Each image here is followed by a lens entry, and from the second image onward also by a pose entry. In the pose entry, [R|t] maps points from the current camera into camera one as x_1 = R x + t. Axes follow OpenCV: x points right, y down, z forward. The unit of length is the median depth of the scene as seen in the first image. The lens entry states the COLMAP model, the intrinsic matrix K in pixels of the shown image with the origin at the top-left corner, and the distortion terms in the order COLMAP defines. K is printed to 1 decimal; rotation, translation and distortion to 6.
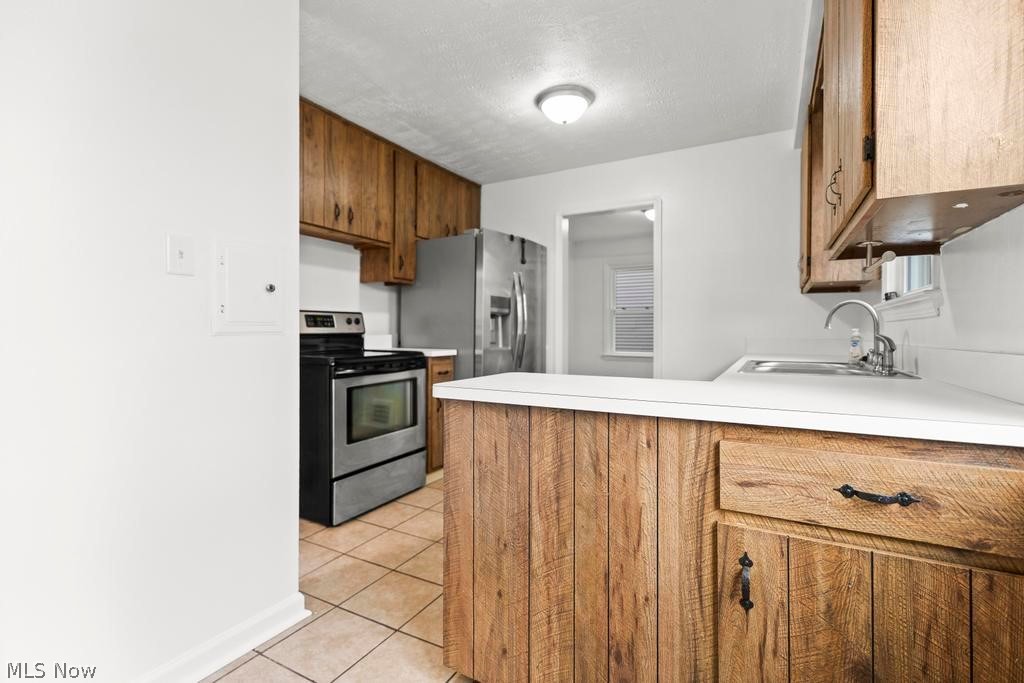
lens RADIAL K [[464.8, 0, 509.1], [0, 464.8, 324.8], [0, 0, 1]] dist [0.000262, 0.000129]
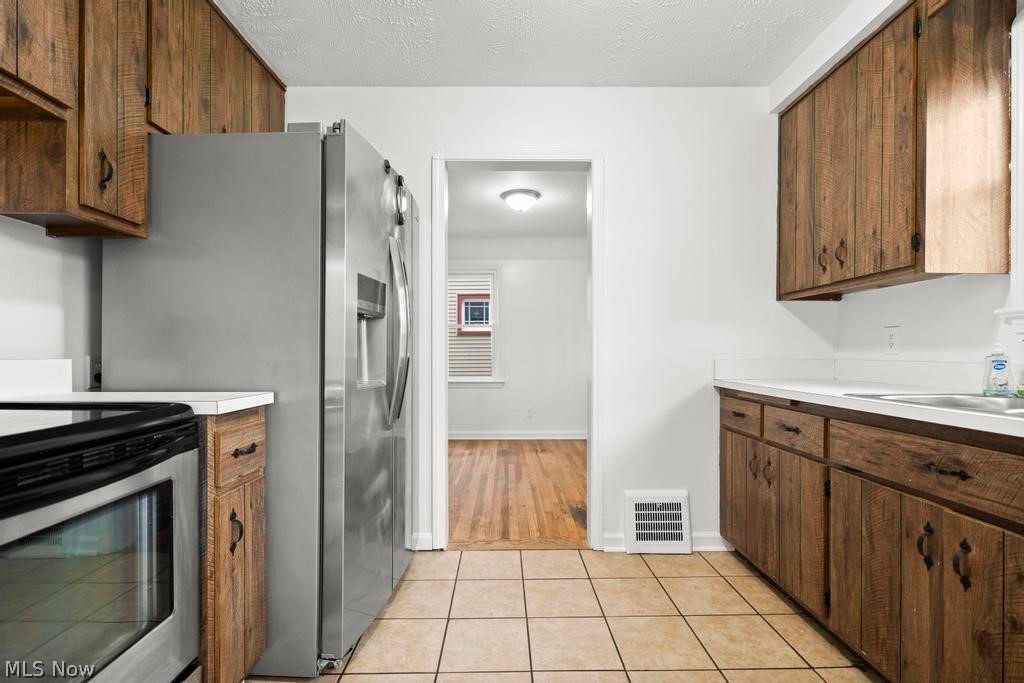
lens RADIAL K [[462.5, 0, 509.6], [0, 462.5, 354.1], [0, 0, 1]] dist [0.003680, 0.000064]
pose [[0.869019, -0.002302, 0.494774, -0.139792], [-0.004368, 0.999915, 0.012323, 0.012531], [-0.494760, -0.012870, 0.868934, 0.529546]]
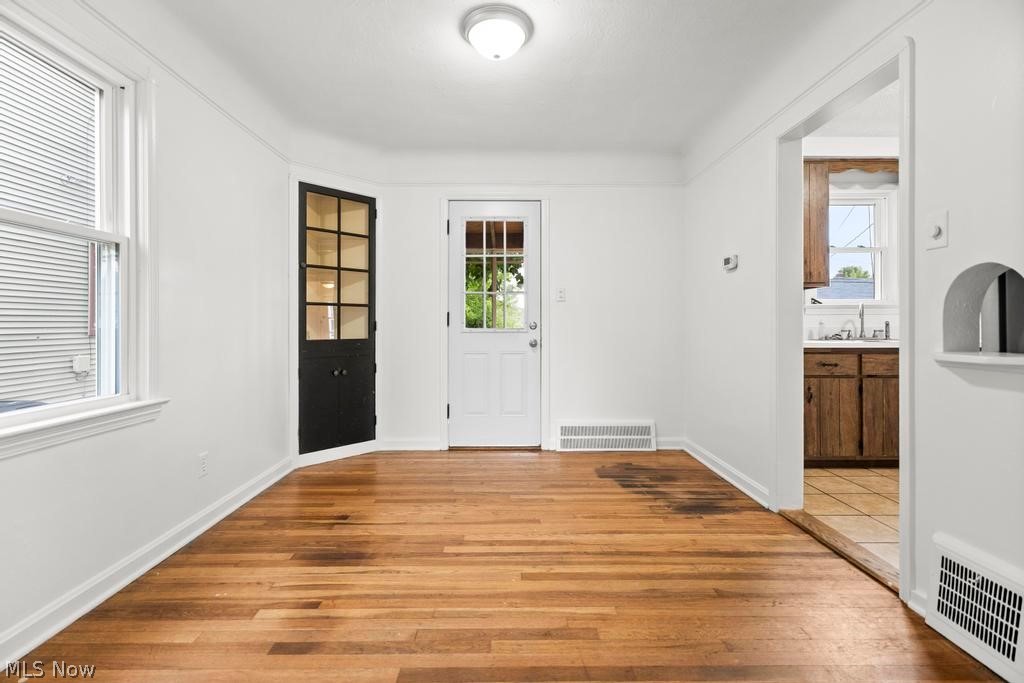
lens RADIAL K [[464.8, 0, 509.1], [0, 464.8, 324.8], [0, 0, 1]] dist [0.000262, 0.000129]
pose [[-0.499608, 0.001856, 0.866250, -0.088217], [-0.007653, 0.999949, -0.006556, 0.034294], [-0.866218, -0.009905, -0.499568, 1.931292]]
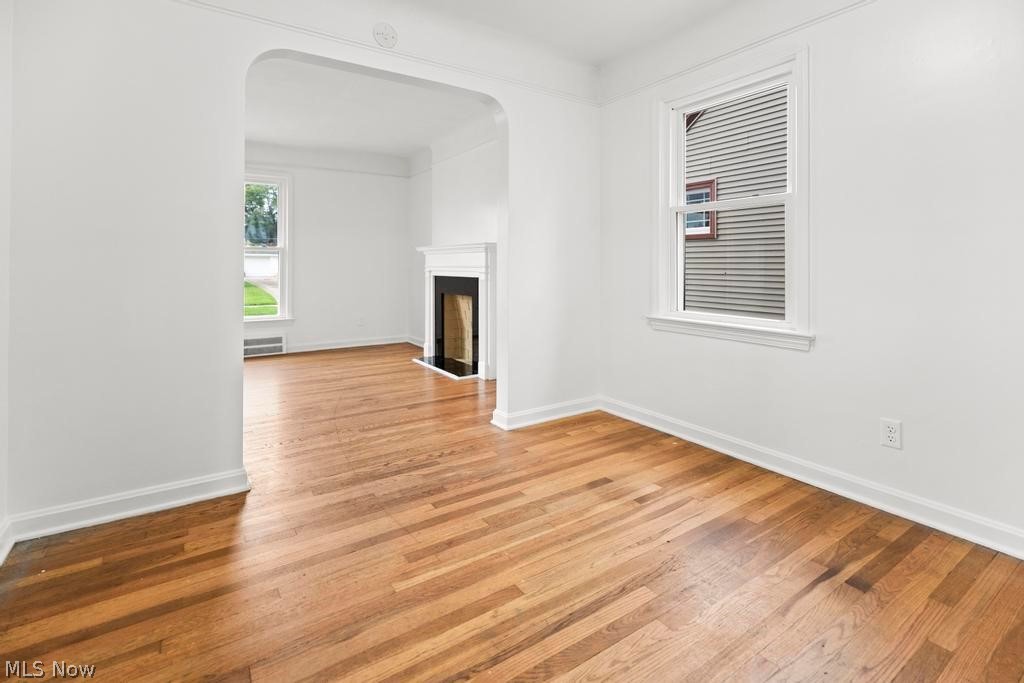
lens RADIAL K [[464.8, 0, 509.1], [0, 464.8, 324.8], [0, 0, 1]] dist [0.000262, 0.000129]
pose [[0.891315, 0.062085, -0.449114, 0.589097], [0.001005, 0.990307, 0.138892, 0.025944], [0.453384, -0.124247, 0.882613, 1.248940]]
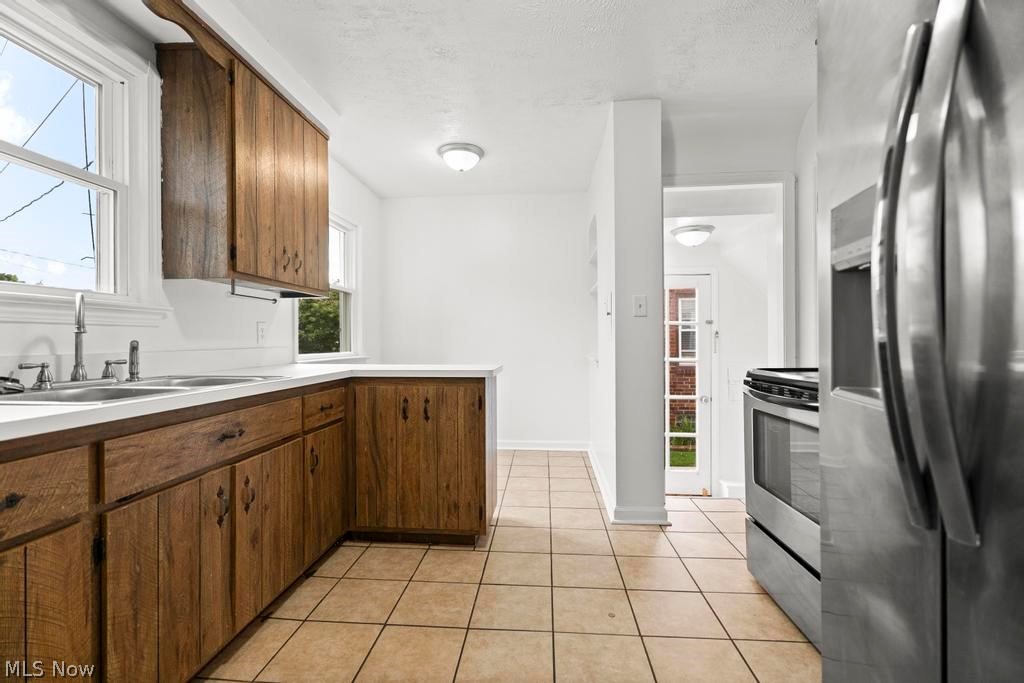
lens RADIAL K [[460.2, 0, 510.4], [0, 460.2, 338.8], [0, 0, 1]] dist [-0.001560, -0.000358]
pose [[-0.910097, 0.000444, -0.414396, 0.268196], [0.008129, 0.999826, -0.016782, 0.020863], [0.414317, -0.018642, -0.909942, 1.197567]]
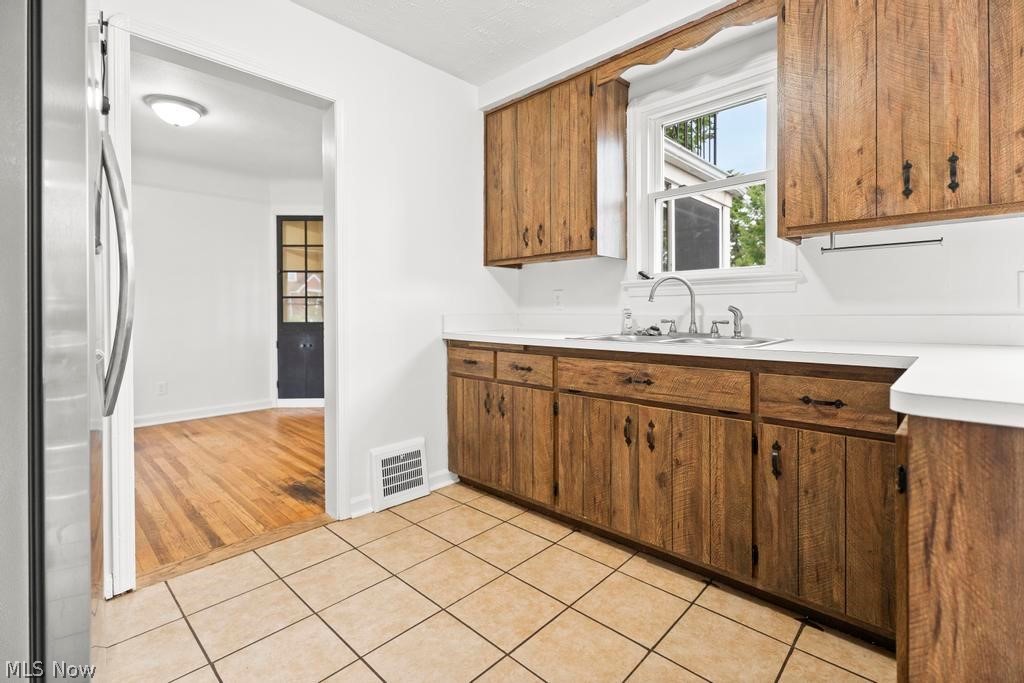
lens RADIAL K [[468.5, 0, 518.5], [0, 468.5, 312.8], [0, 0, 1]] dist [-0.001846, 0.000427]
pose [[0.246244, -0.007849, 0.969176, -0.266949], [-0.005508, 0.999940, 0.009498, 0.016276], [-0.969192, -0.007677, 0.246186, 0.675607]]
